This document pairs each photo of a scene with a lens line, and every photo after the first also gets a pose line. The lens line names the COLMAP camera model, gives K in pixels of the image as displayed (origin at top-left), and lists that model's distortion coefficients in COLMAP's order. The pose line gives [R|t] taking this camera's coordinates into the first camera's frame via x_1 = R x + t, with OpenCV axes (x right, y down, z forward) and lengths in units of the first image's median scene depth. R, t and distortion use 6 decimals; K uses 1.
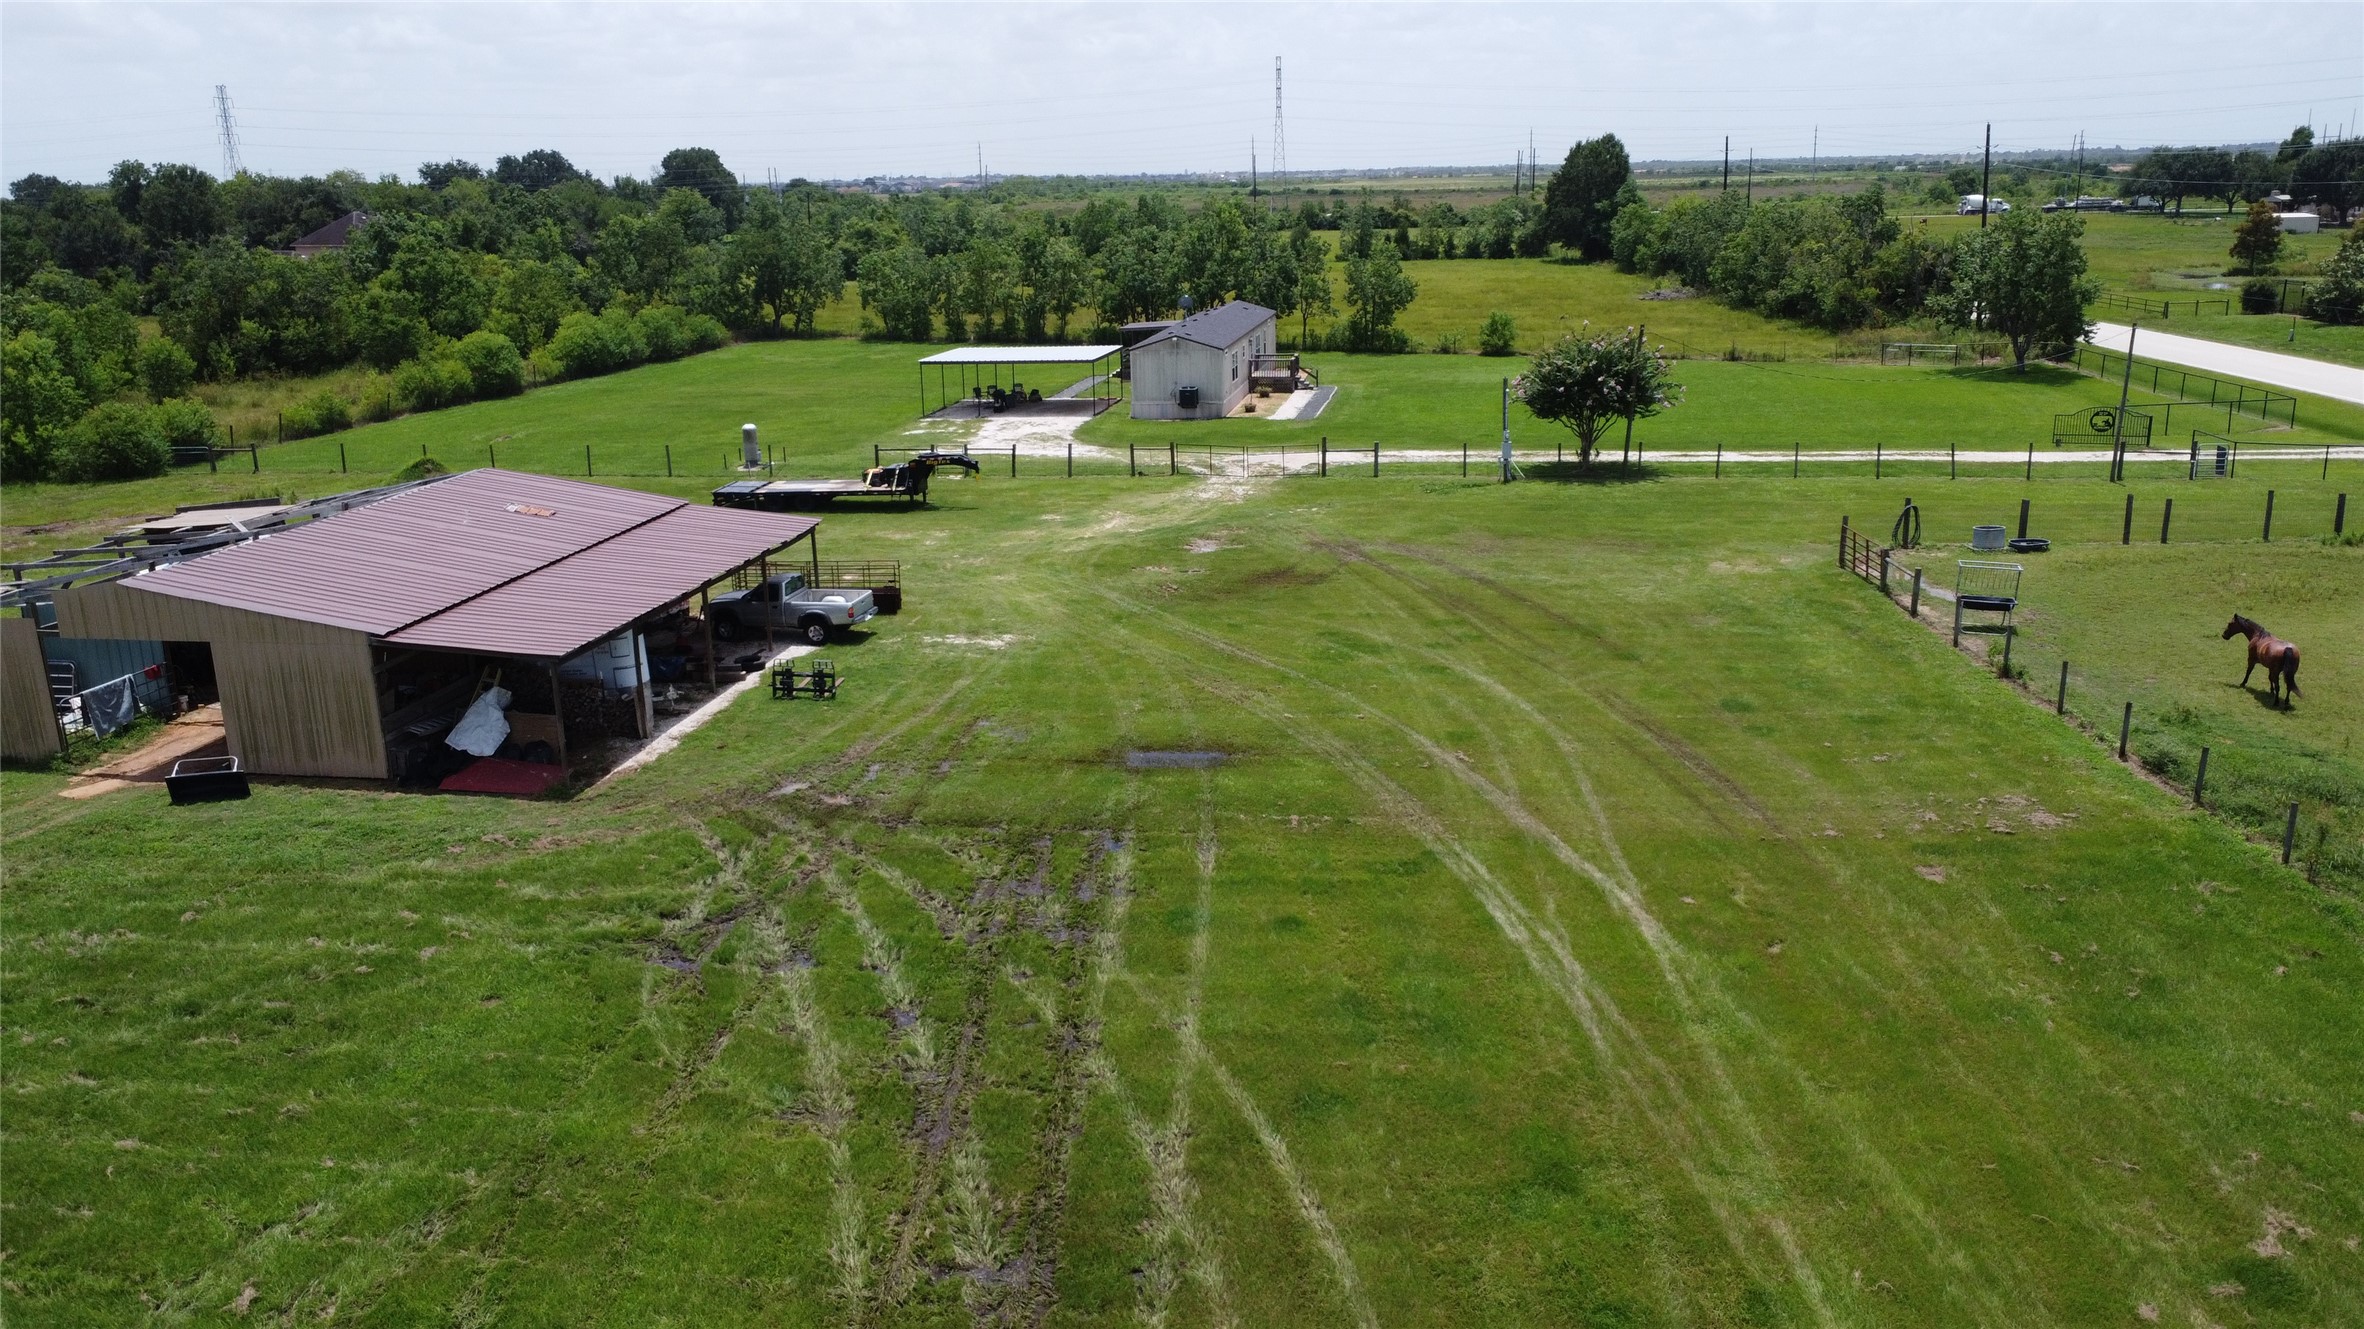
lens RADIAL K [[1773.1, 0, 1182.0], [0, 1773.1, 664.5], [0, 0, 1]] dist [0.006519, -0.009136]
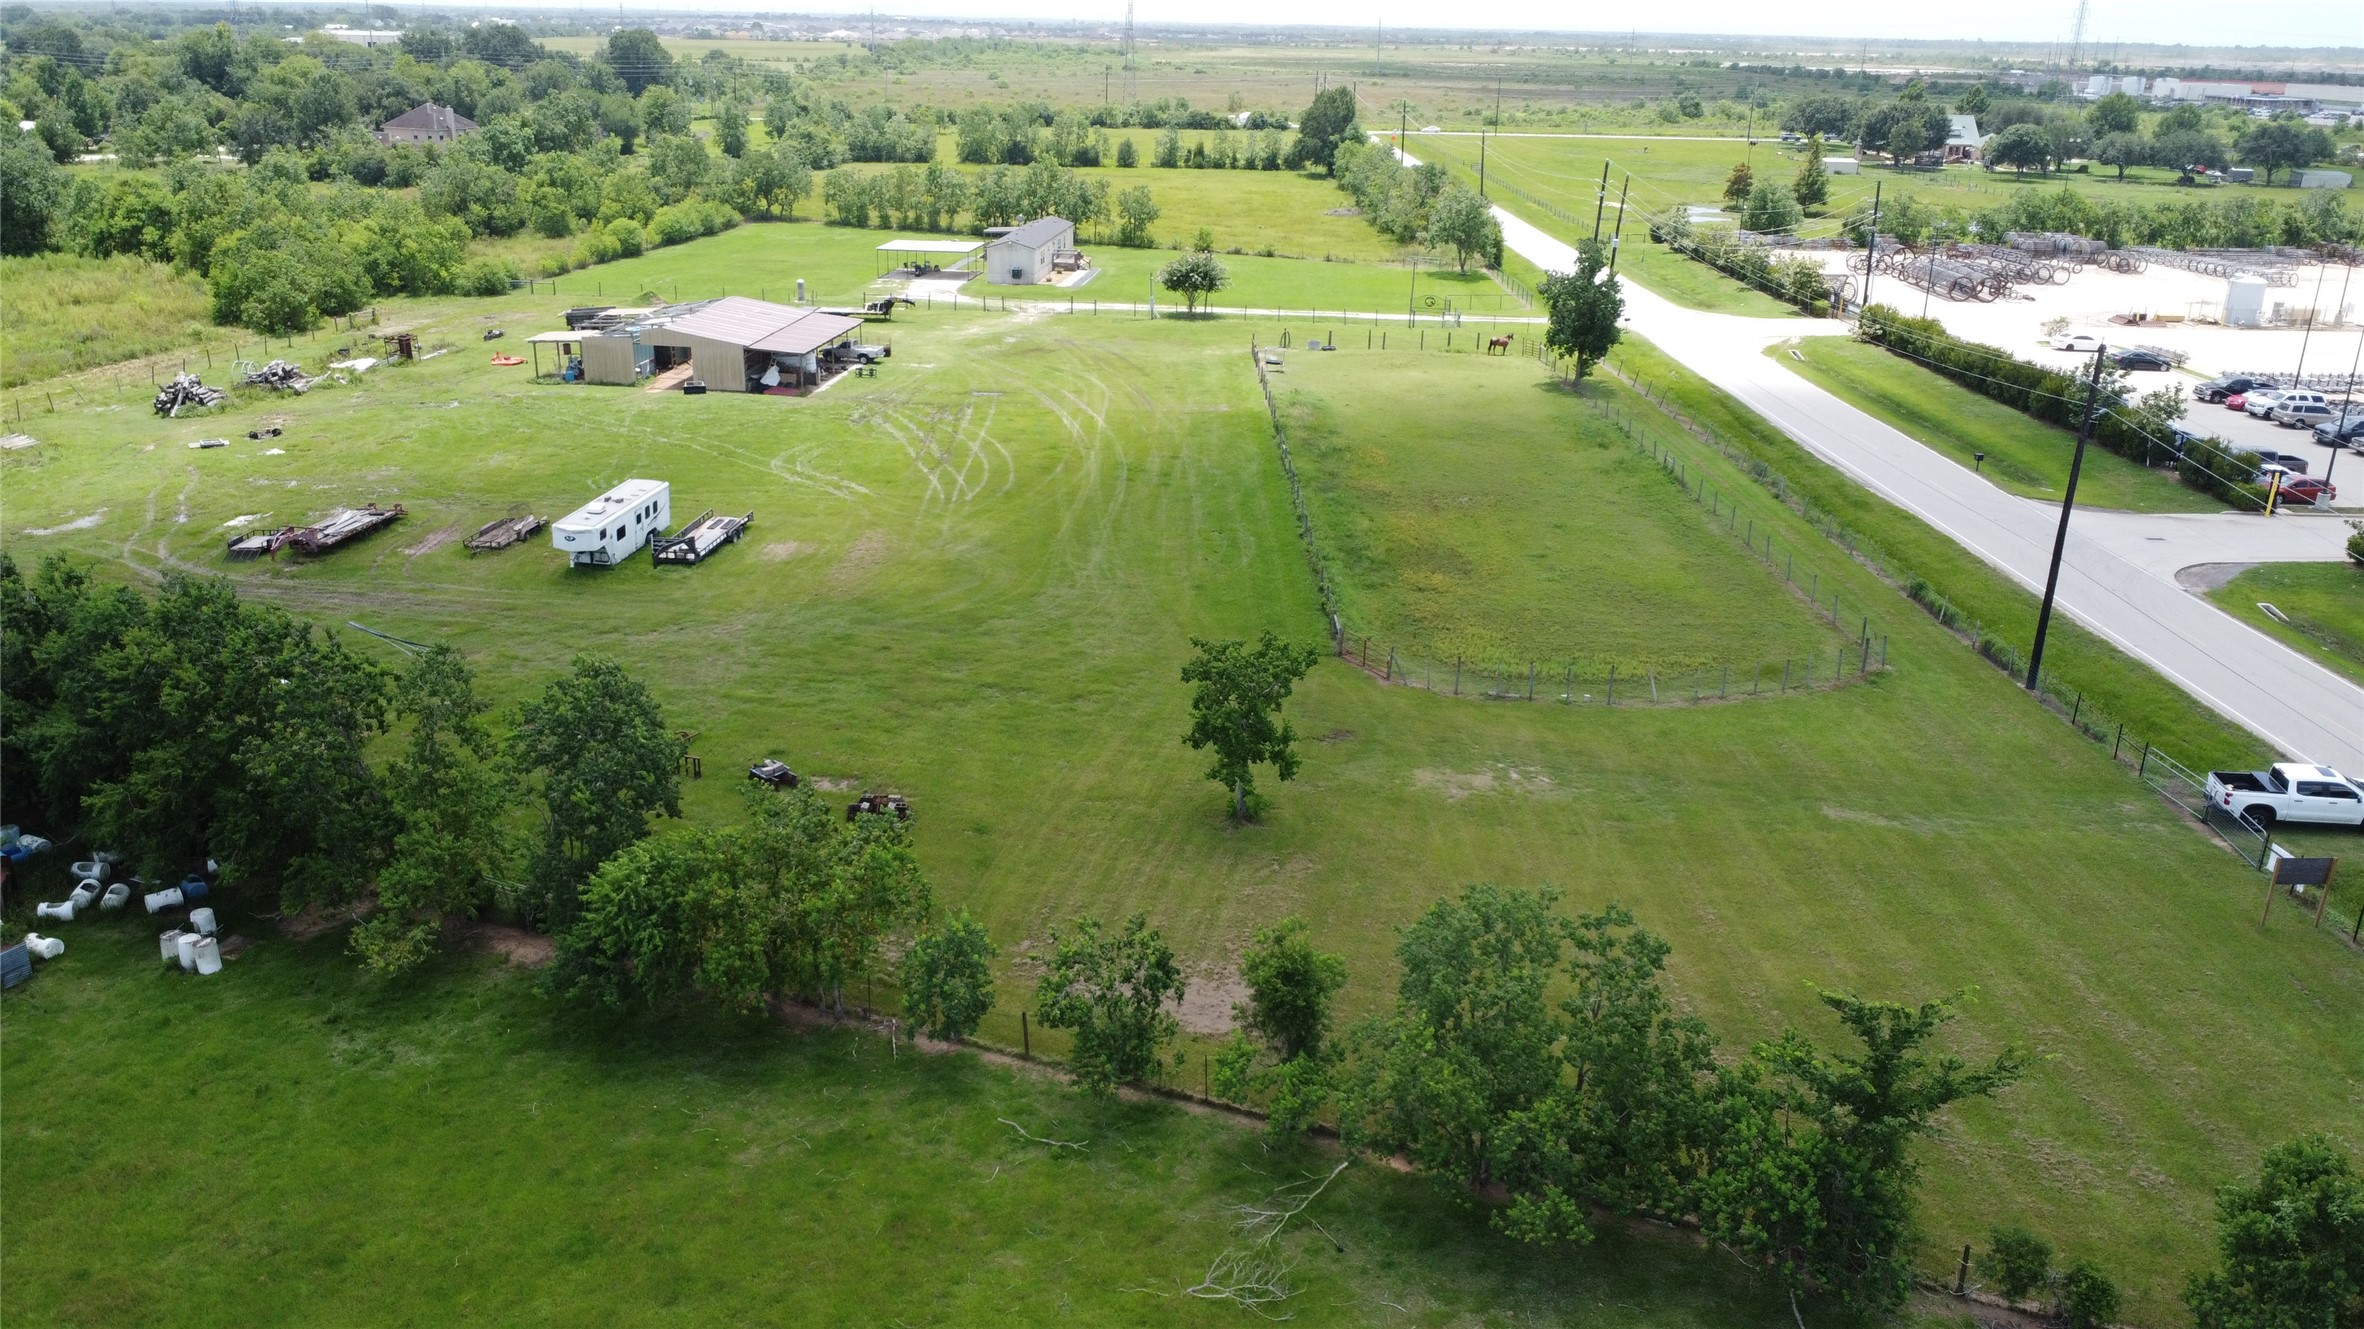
lens RADIAL K [[1773.1, 0, 1182.0], [0, 1773.1, 664.5], [0, 0, 1]] dist [0.006519, -0.009136]
pose [[0.997343, 0.021667, 0.069545, 0.062000], [-0.027025, 0.996661, 0.077054, 0.130590], [-0.067644, -0.078728, 0.994599, -1.045250]]
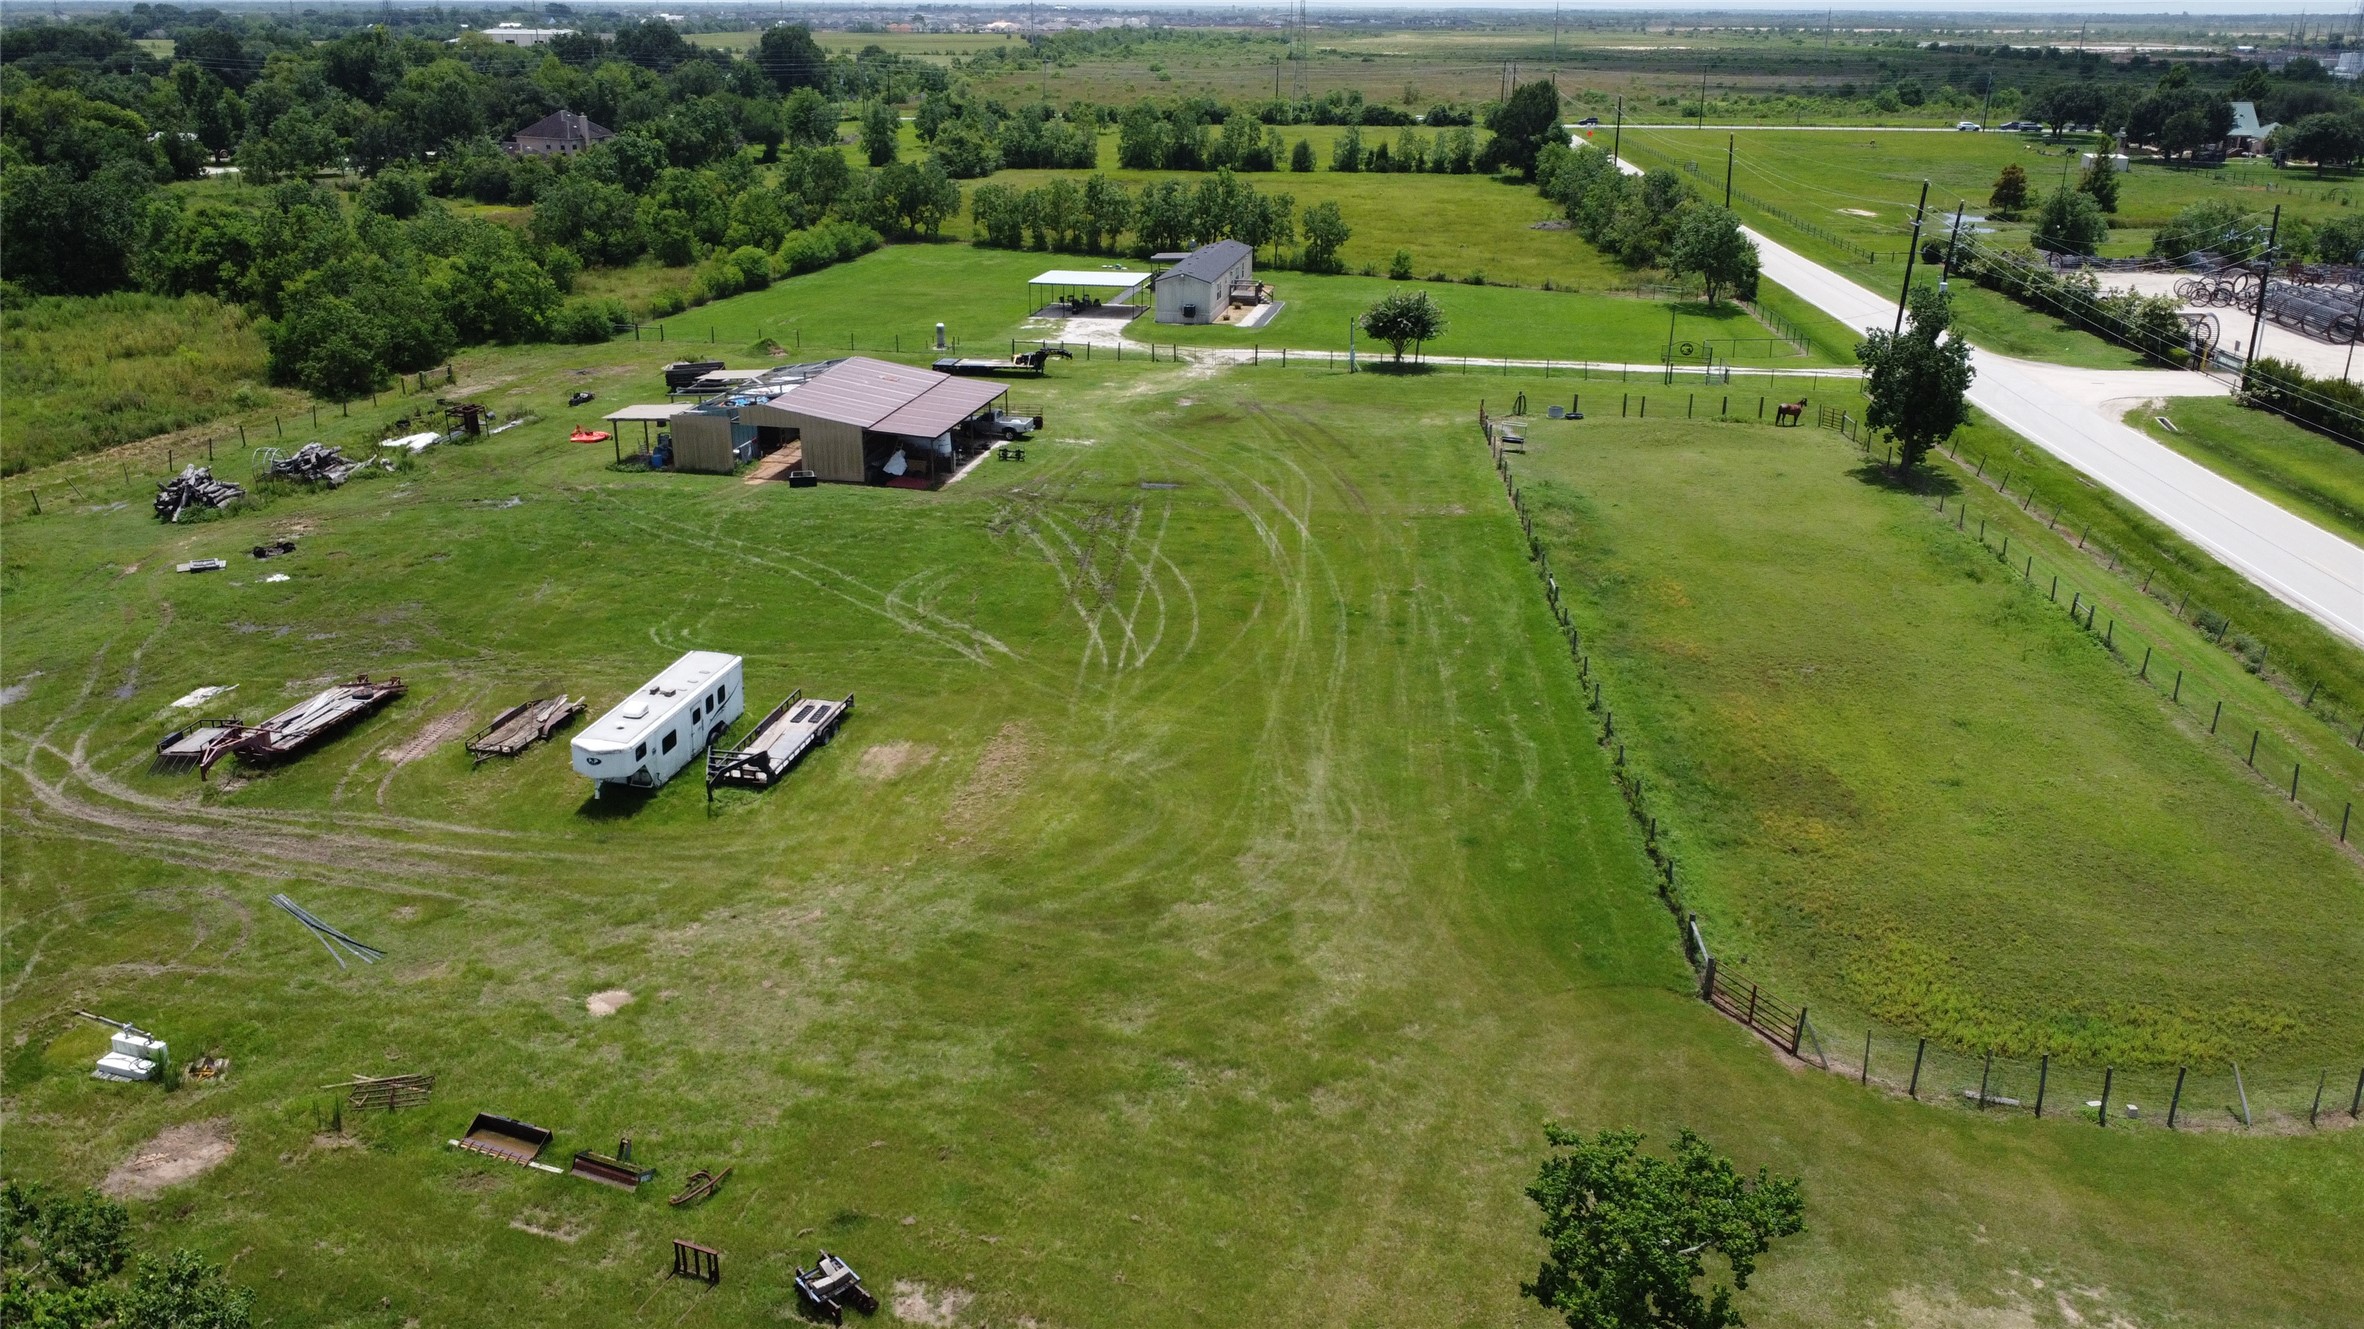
lens RADIAL K [[1773.1, 0, 1182.0], [0, 1773.1, 664.5], [0, 0, 1]] dist [0.006519, -0.009136]
pose [[0.999224, 0.036882, -0.013825, 0.034074], [-0.035551, 0.995612, 0.086563, 0.040052], [0.016957, -0.086004, 0.996150, -0.743333]]
